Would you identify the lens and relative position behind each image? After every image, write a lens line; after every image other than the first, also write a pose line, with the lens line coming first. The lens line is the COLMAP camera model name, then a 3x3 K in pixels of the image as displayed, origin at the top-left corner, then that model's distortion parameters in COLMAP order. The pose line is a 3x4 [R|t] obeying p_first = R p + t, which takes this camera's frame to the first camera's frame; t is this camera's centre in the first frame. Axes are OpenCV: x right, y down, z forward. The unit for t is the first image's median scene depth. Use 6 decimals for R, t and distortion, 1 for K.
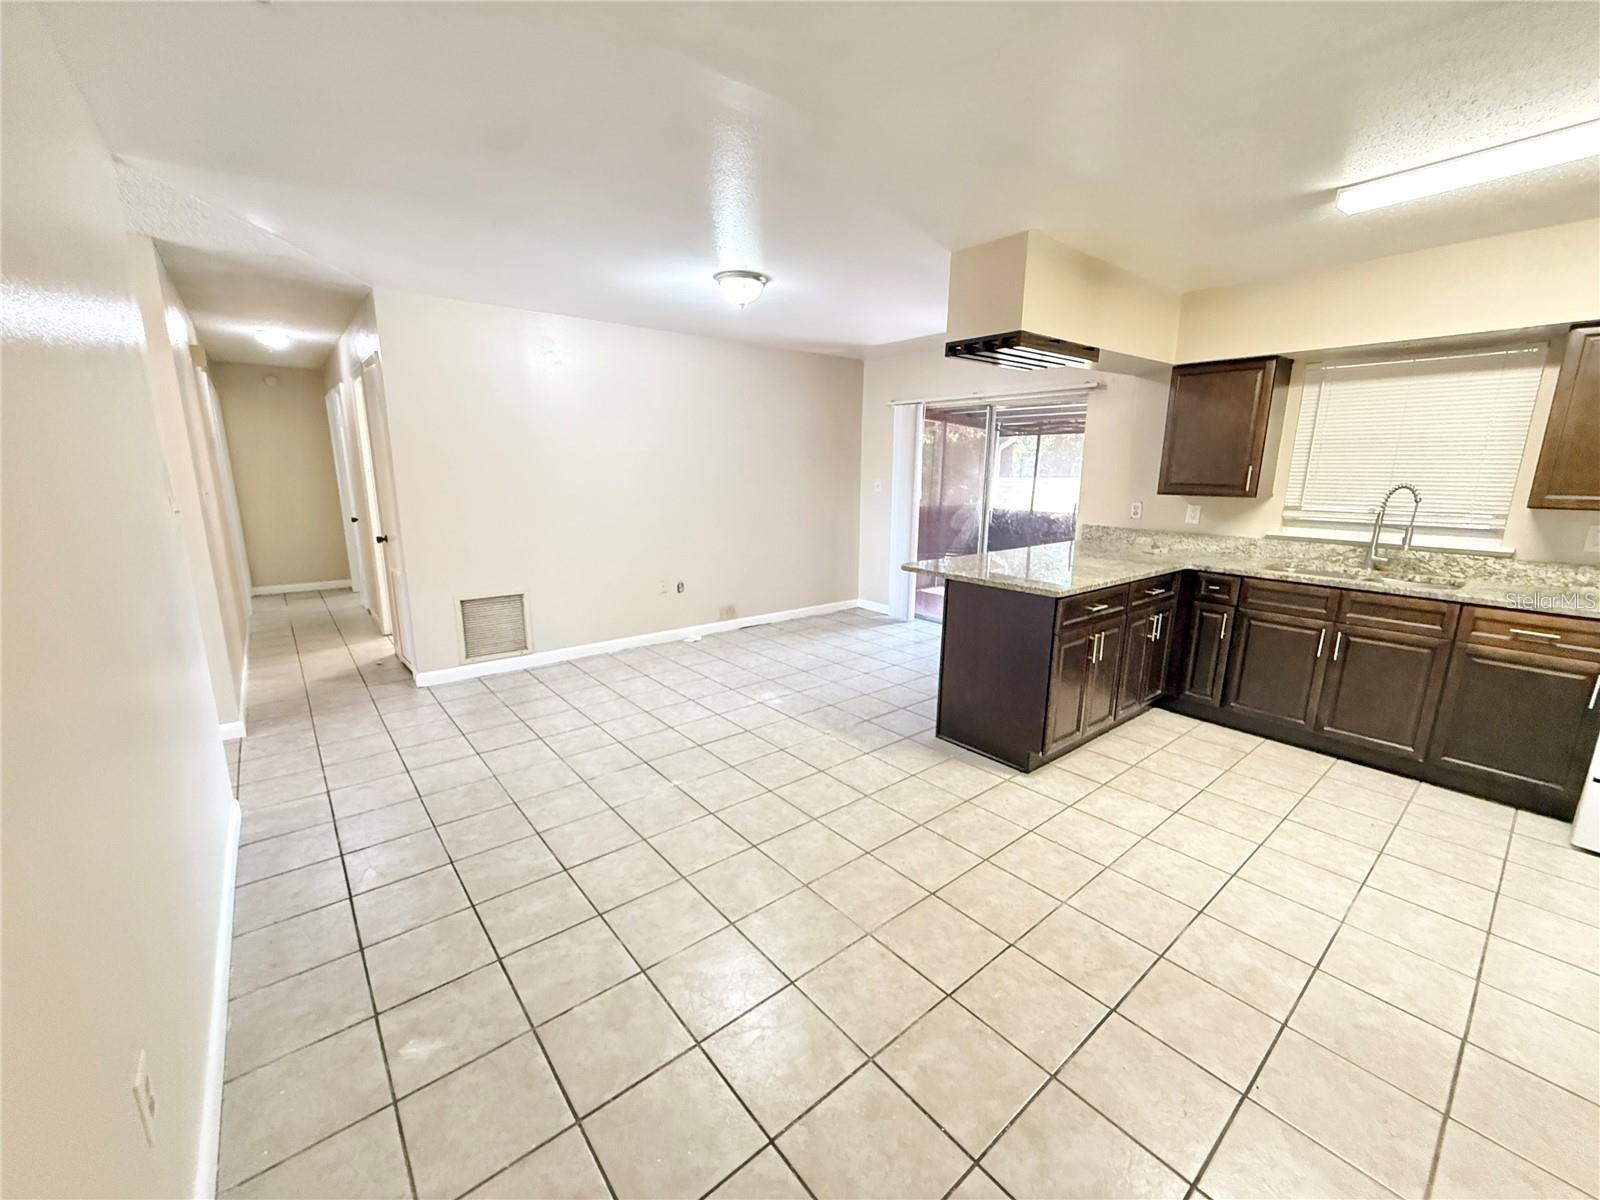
lens RADIAL K [[640.1, 0, 801.9], [0, 640.1, 603.0], [0, 0, 1]] dist [0.002054, 0.000411]
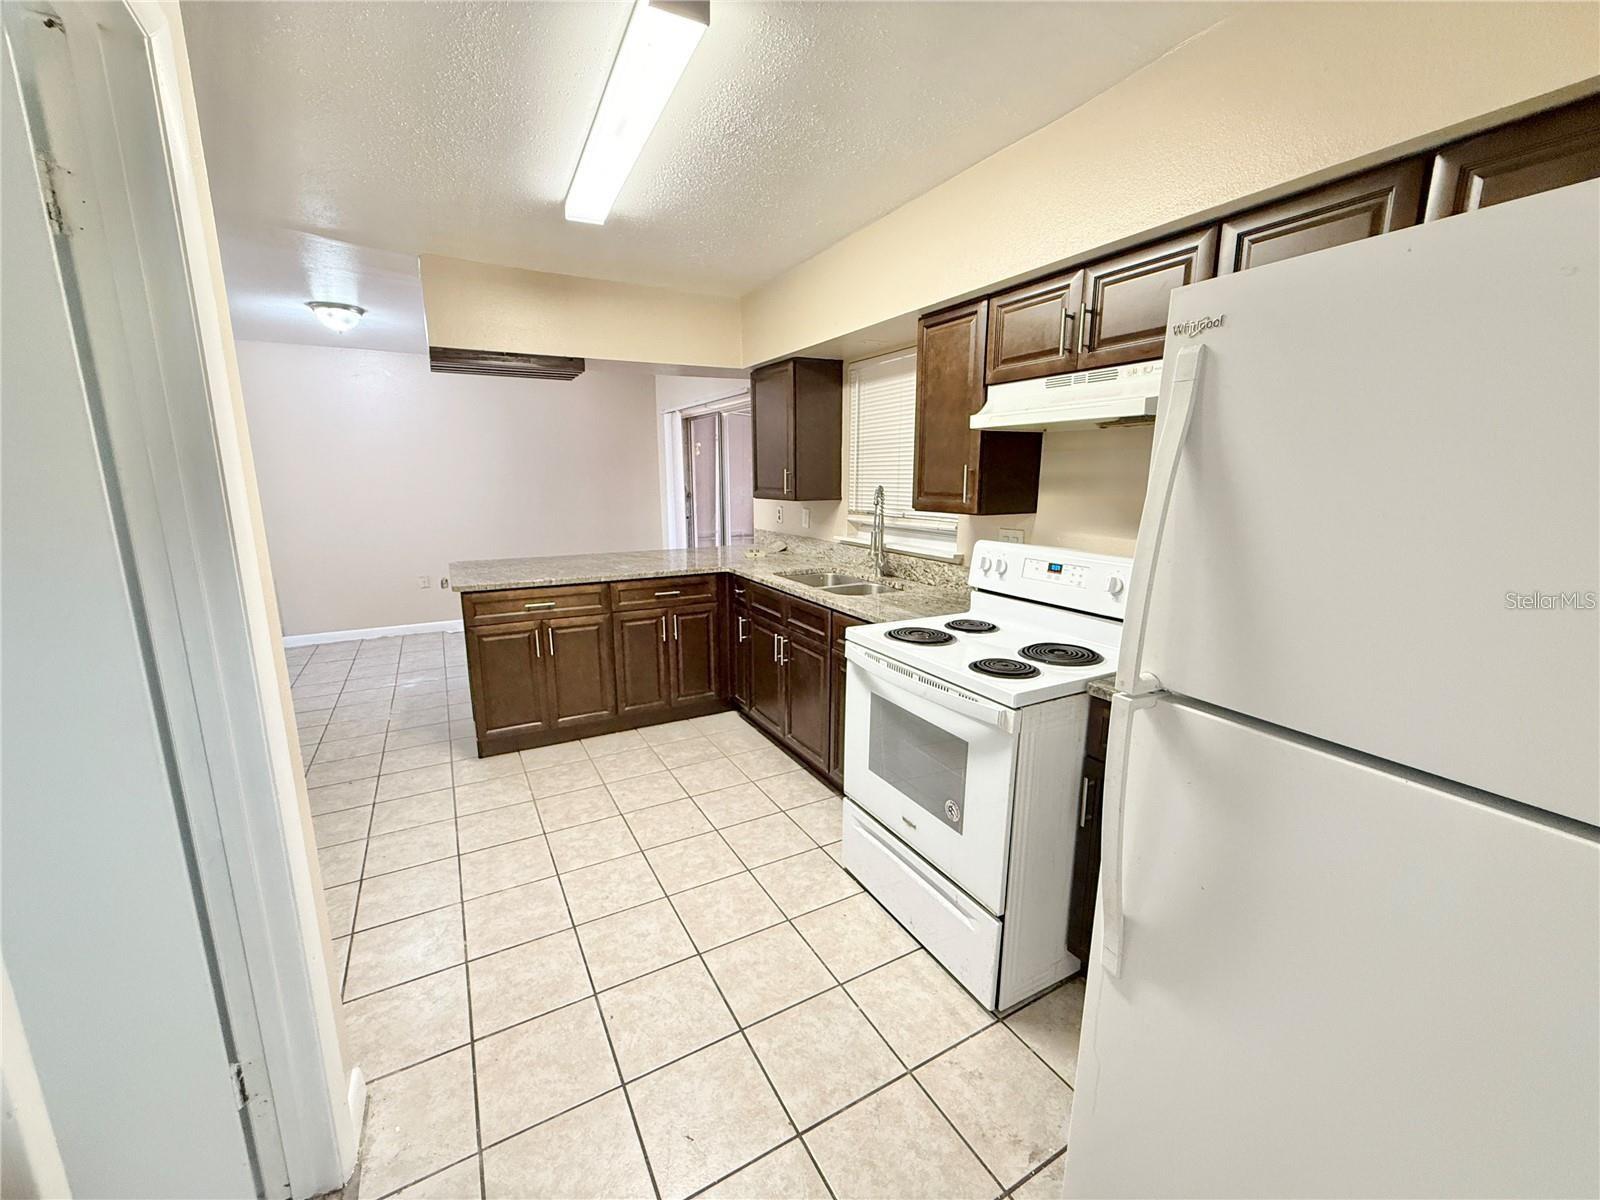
lens RADIAL K [[640.1, 0, 794.1], [0, 640.1, 604.5], [0, 0, 1]] dist [0.002054, 0.000411]
pose [[0.982708, 0.029384, -0.182814, 0.939804], [-0.031531, 0.999464, -0.008847, 0.003561], [0.182456, 0.014458, 0.983108, 0.039473]]
